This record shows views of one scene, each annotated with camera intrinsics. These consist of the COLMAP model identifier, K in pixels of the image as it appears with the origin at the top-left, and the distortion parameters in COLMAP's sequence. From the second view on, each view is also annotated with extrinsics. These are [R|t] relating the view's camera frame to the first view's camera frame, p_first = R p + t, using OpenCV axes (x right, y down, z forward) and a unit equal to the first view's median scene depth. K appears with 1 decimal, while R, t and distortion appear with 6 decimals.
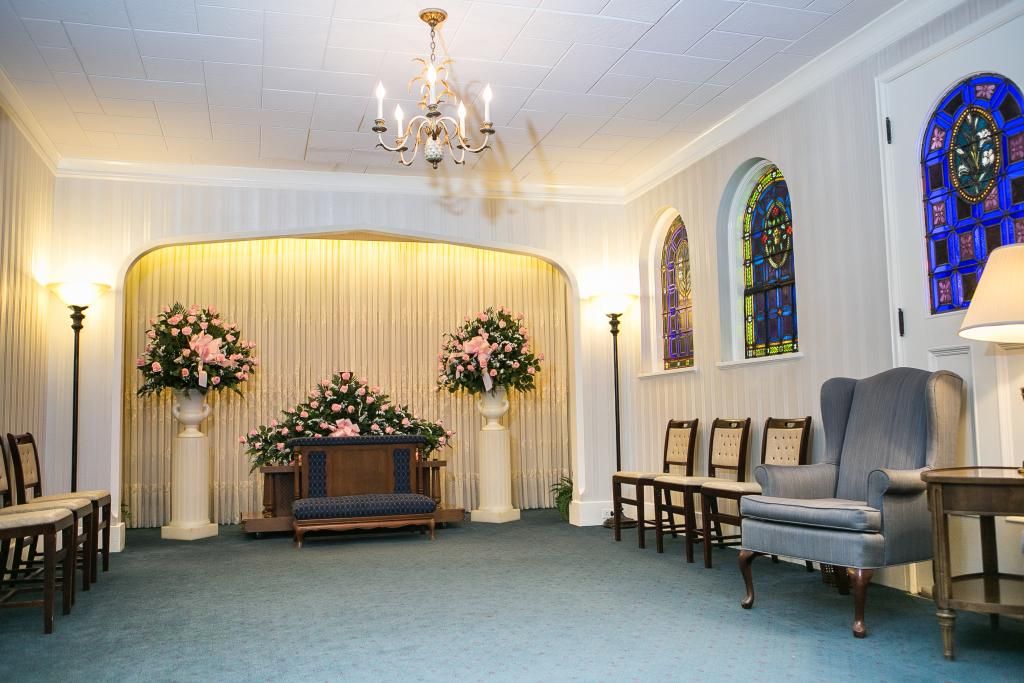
lens RADIAL K [[846.3, 0, 505.6], [0, 846.3, 339.1], [0, 0, 1]] dist [-0.098657, 0.100692]
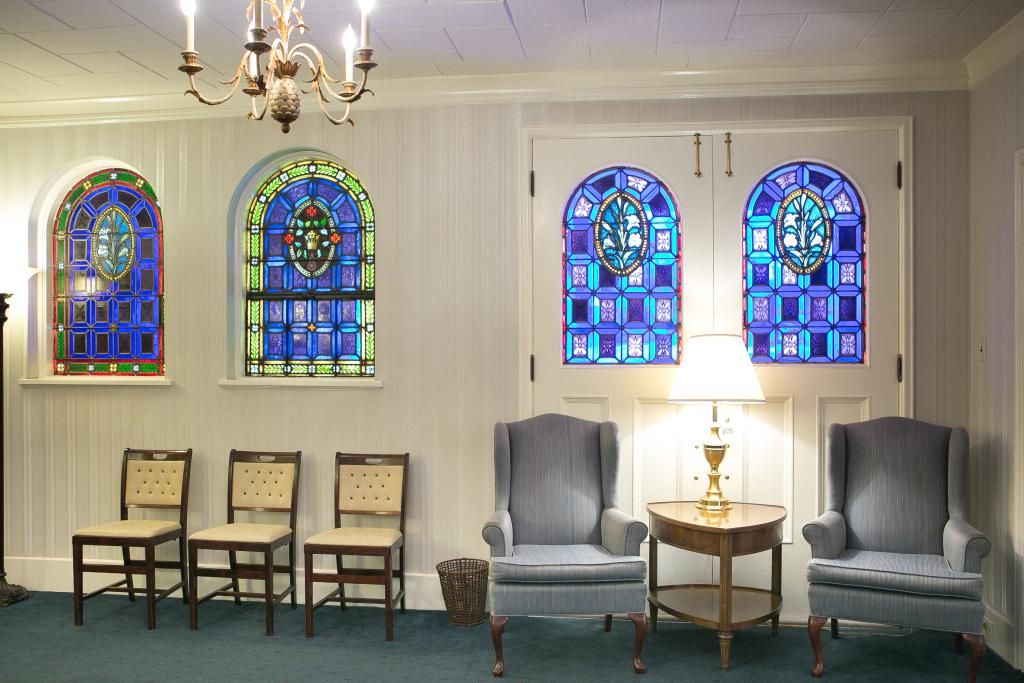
lens RADIAL K [[865.6, 0, 512.0], [0, 865.6, 341.5], [0, 0, 1]] dist [-0.094093, 0.107504]
pose [[0.402199, 0.015715, 0.915418, -0.347035], [-0.095061, 0.995165, 0.024682, -0.049334], [-0.910604, -0.096948, 0.401748, 0.361343]]
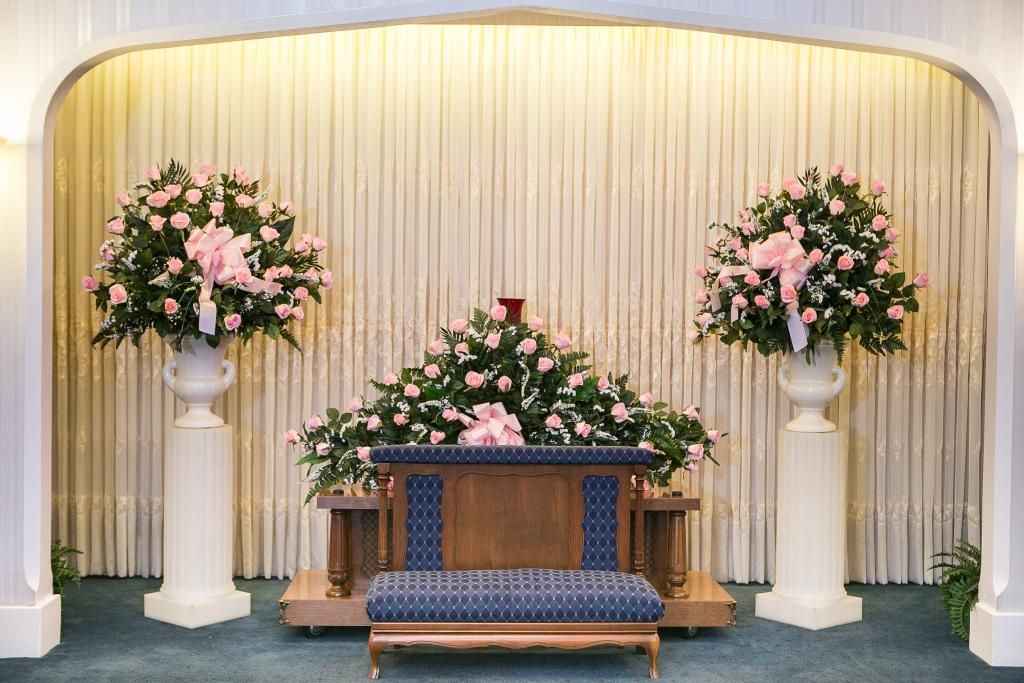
lens RADIAL K [[1376.1, 0, 500.3], [0, 1376.1, 339.2], [0, 0, 1]] dist [0.010019, 0.021070]
pose [[0.959902, 0.040156, -0.277445, 0.034955], [-0.005728, 0.992290, 0.123802, -0.042140], [0.280277, -0.117249, 0.952732, 0.255170]]
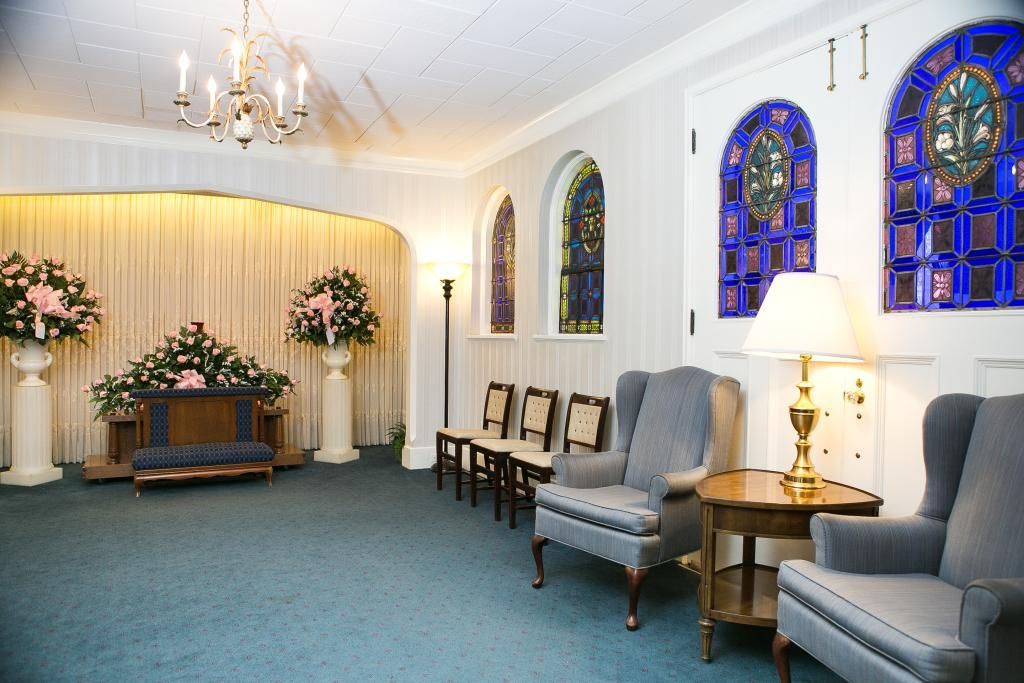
lens RADIAL K [[697.4, 0, 513.6], [0, 697.4, 341.0], [0, 0, 1]] dist [-0.115430, 0.084173]
pose [[0.982101, 0.028031, 0.186258, 0.048680], [-0.046914, 0.994104, 0.097760, -0.045429], [-0.182420, -0.104749, 0.977625, 0.096390]]
